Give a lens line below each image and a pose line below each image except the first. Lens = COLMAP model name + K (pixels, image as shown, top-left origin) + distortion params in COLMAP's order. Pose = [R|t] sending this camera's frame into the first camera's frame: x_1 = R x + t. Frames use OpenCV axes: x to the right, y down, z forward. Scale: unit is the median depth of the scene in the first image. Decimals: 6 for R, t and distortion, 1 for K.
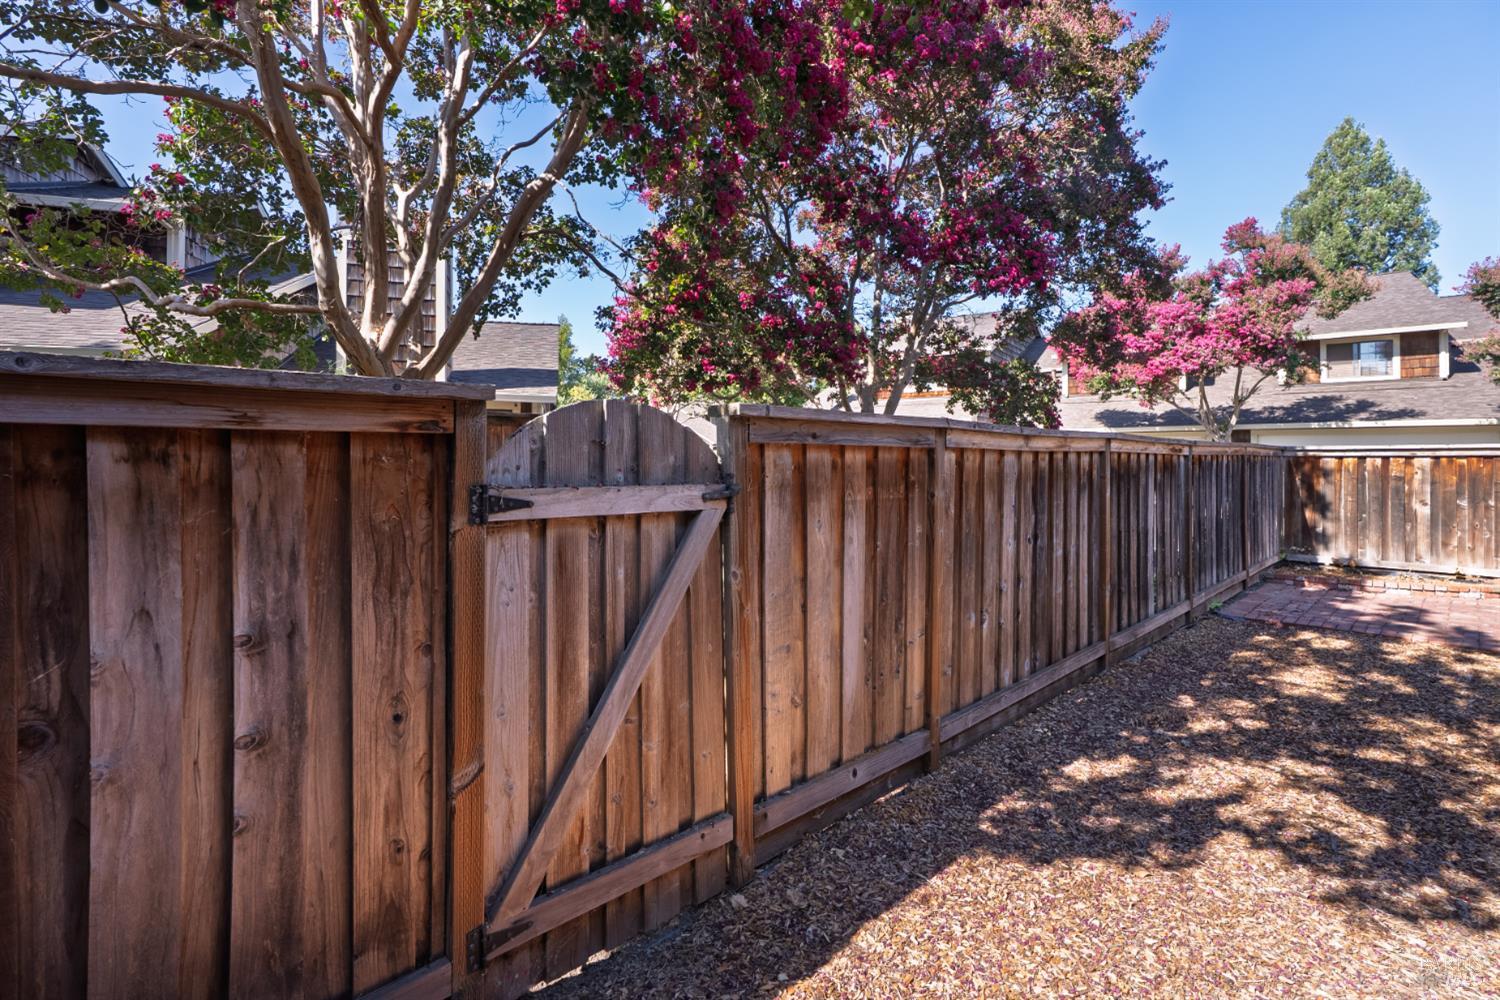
lens RADIAL K [[693.4, 0, 750.9], [0, 693.4, 455.3], [0, 0, 1]] dist [-0.000003, 0.000474]
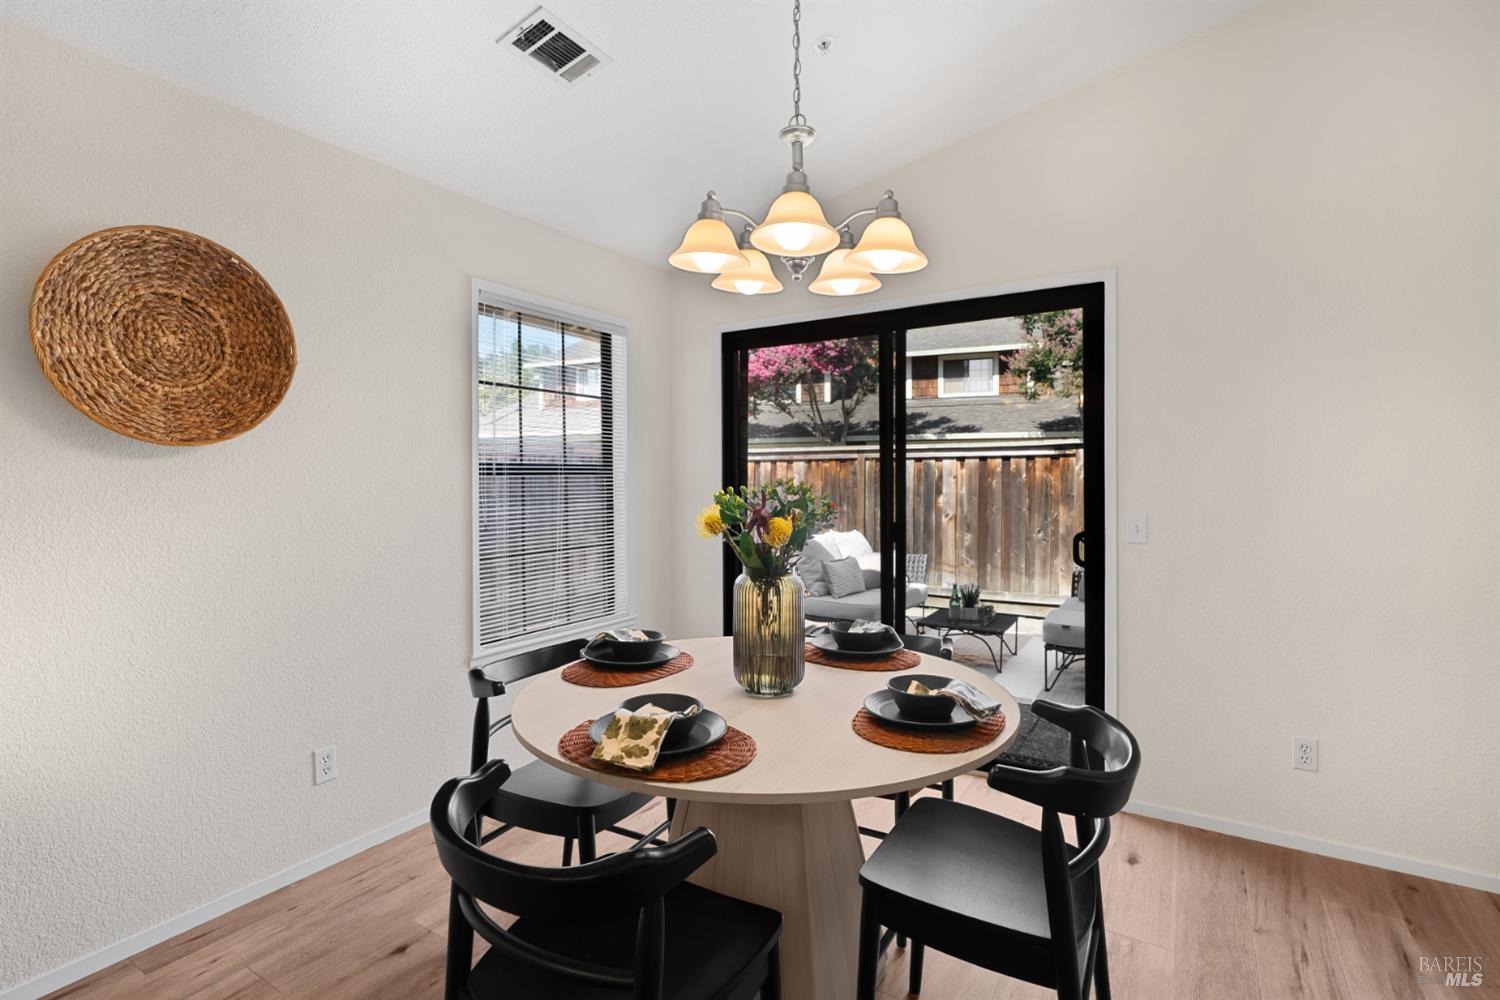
lens RADIAL K [[712.6, 0, 750.0], [0, 712.6, 486.4], [0, 0, 1]] dist [-0.001454, -0.000011]
pose [[0.971154, -0.005628, 0.238389, 0.654082], [0.001490, 0.999845, 0.017537, 0.019581], [-0.238450, -0.016676, 0.971011, 0.076182]]
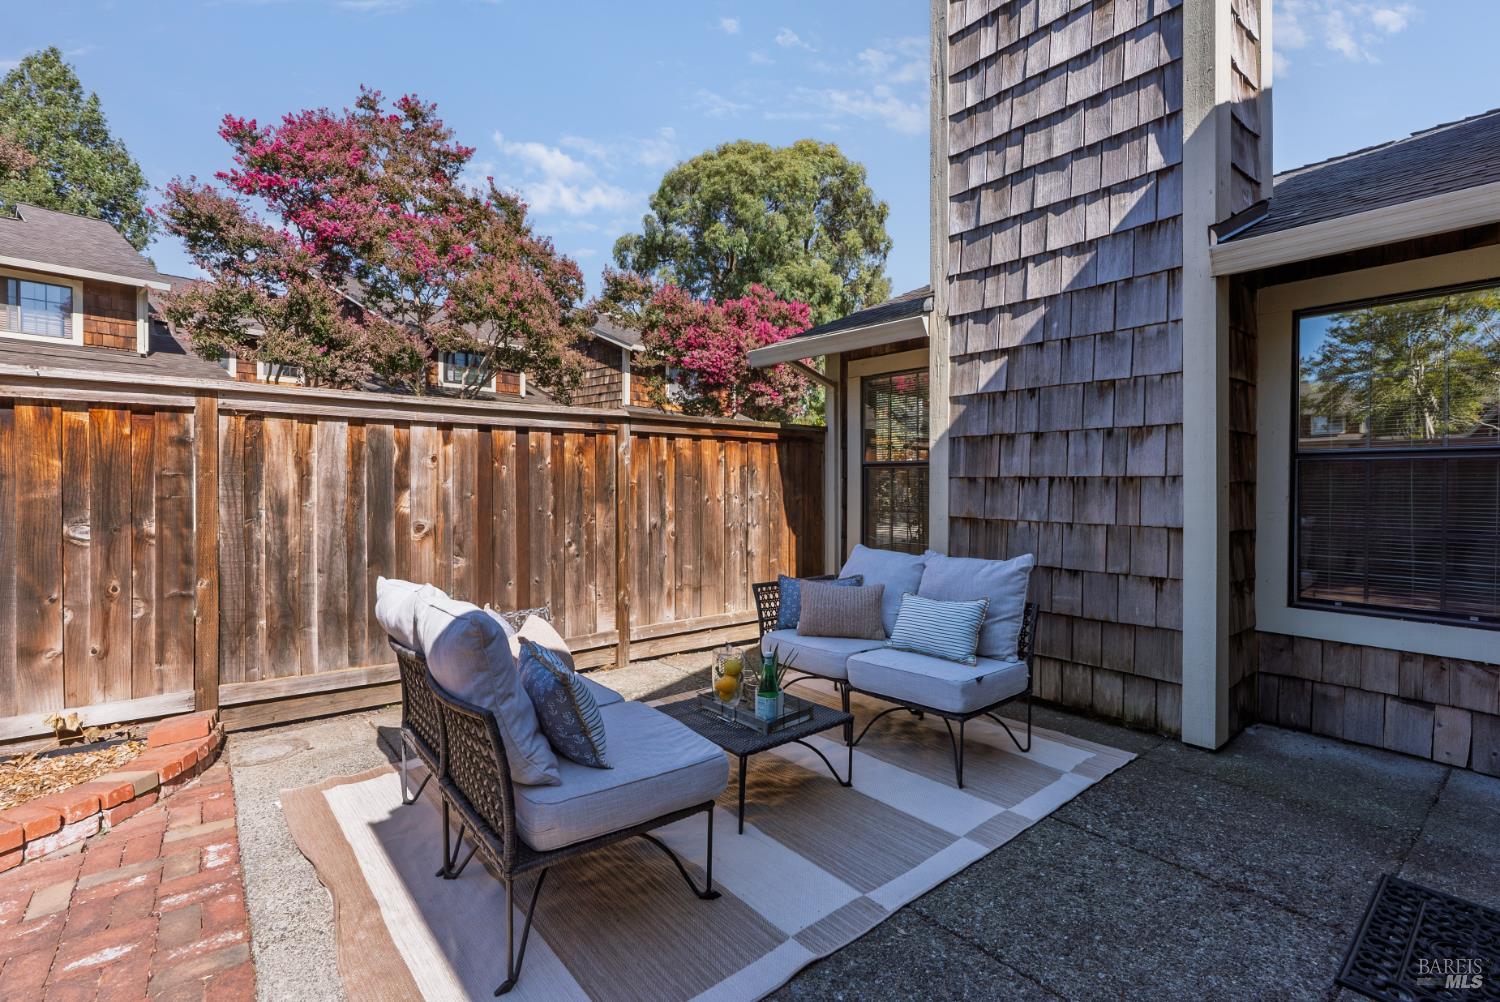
lens RADIAL K [[682.6, 0, 750.9], [0, 682.6, 489.0], [0, 0, 1]] dist [-0.009503, 0.000918]
pose [[0.080658, -0.011393, 0.996677, 0.660980], [-0.012075, 0.999850, 0.012406, 0.035400], [-0.996669, -0.013035, 0.080508, 0.584491]]
